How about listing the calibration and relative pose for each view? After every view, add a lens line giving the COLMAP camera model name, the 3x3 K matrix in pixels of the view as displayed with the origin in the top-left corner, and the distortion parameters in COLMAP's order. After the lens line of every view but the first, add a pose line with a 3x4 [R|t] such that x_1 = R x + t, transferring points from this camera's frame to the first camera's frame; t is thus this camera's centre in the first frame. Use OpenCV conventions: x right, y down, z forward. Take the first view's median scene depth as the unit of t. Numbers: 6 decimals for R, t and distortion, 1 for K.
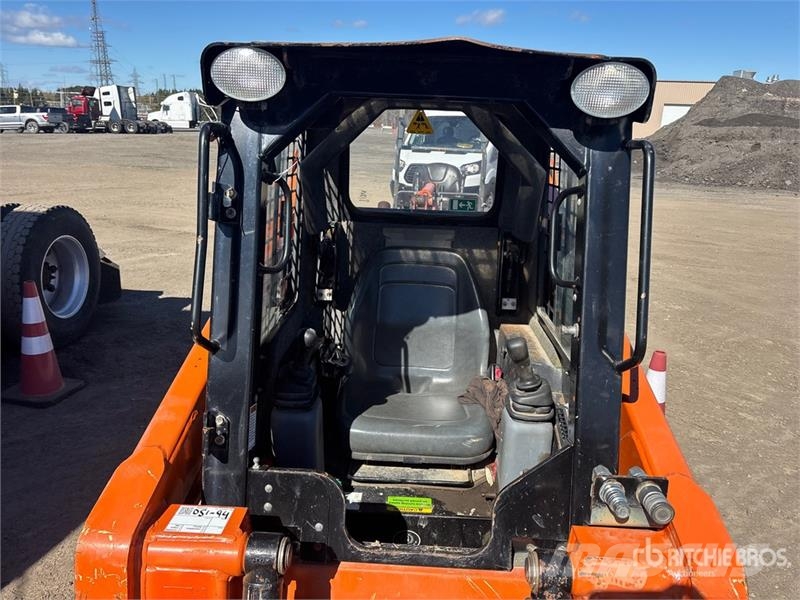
lens RADIAL K [[601.1, 0, 398.3], [0, 601.1, 295.4], [0, 0, 1]] dist [0.040831, -0.040725]
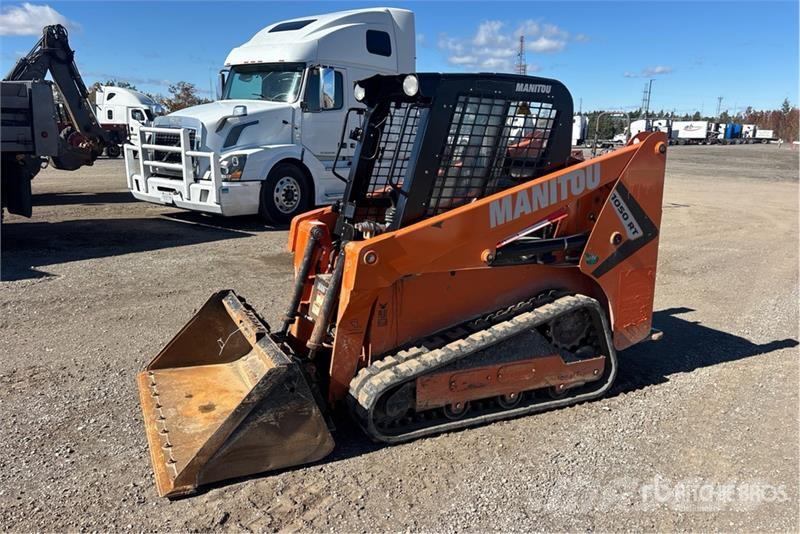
lens RADIAL K [[603.5, 0, 400.0], [0, 603.5, 267.0], [0, 0, 1]] dist [0.025354, -0.010875]
pose [[0.813013, 0.105927, -0.572529, 0.099541], [-0.148704, 0.988477, -0.028281, 0.056850], [0.562936, 0.108131, 0.819397, -0.183605]]
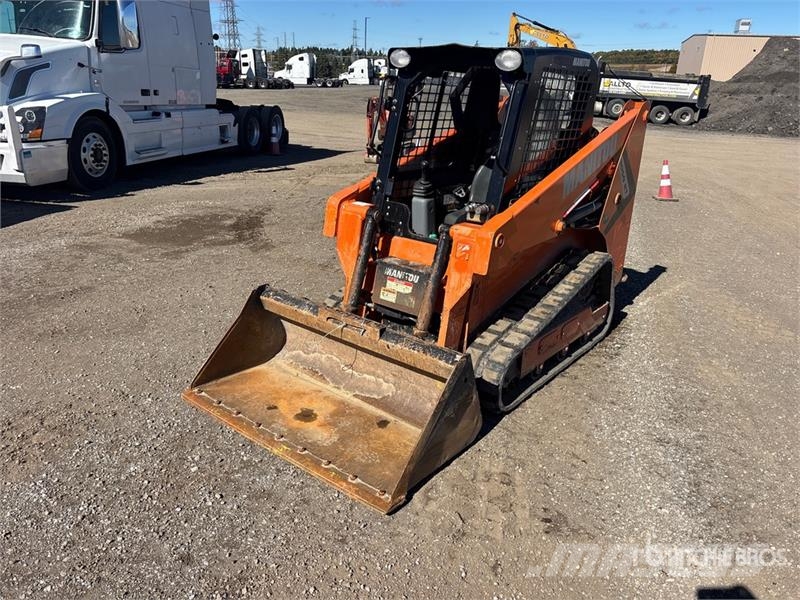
lens RADIAL K [[607.1, 0, 391.7], [0, 607.1, 296.2], [0, 0, 1]] dist [0.058408, -0.093967]
pose [[0.982213, 0.061130, -0.177539, 0.064173], [-0.049907, 0.996503, 0.067008, 0.056728], [0.181014, -0.056956, 0.981830, -0.198093]]
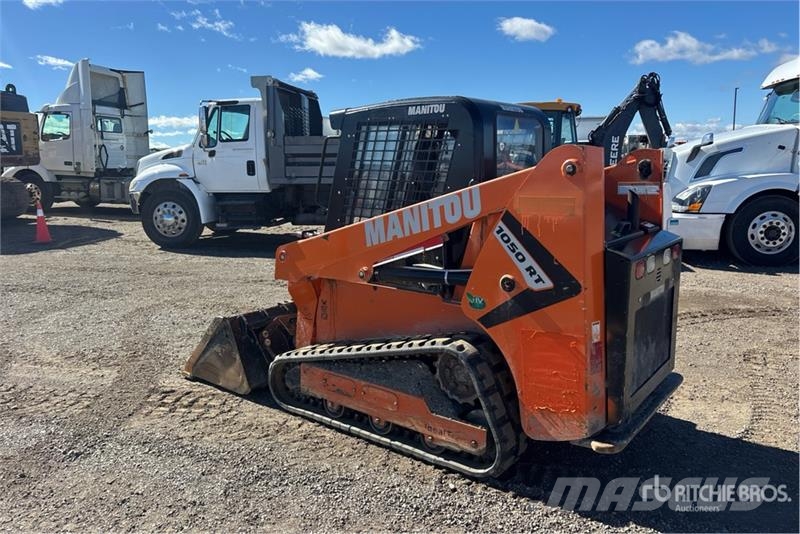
lens RADIAL K [[600.5, 0, 410.0], [0, 600.5, 249.2], [0, 0, 1]] dist [0.011886, -0.000816]
pose [[-0.169734, 0.100826, -0.980319, 0.135131], [-0.257868, 0.955550, 0.142927, 0.038773], [0.951154, 0.277053, -0.136189, -0.111731]]
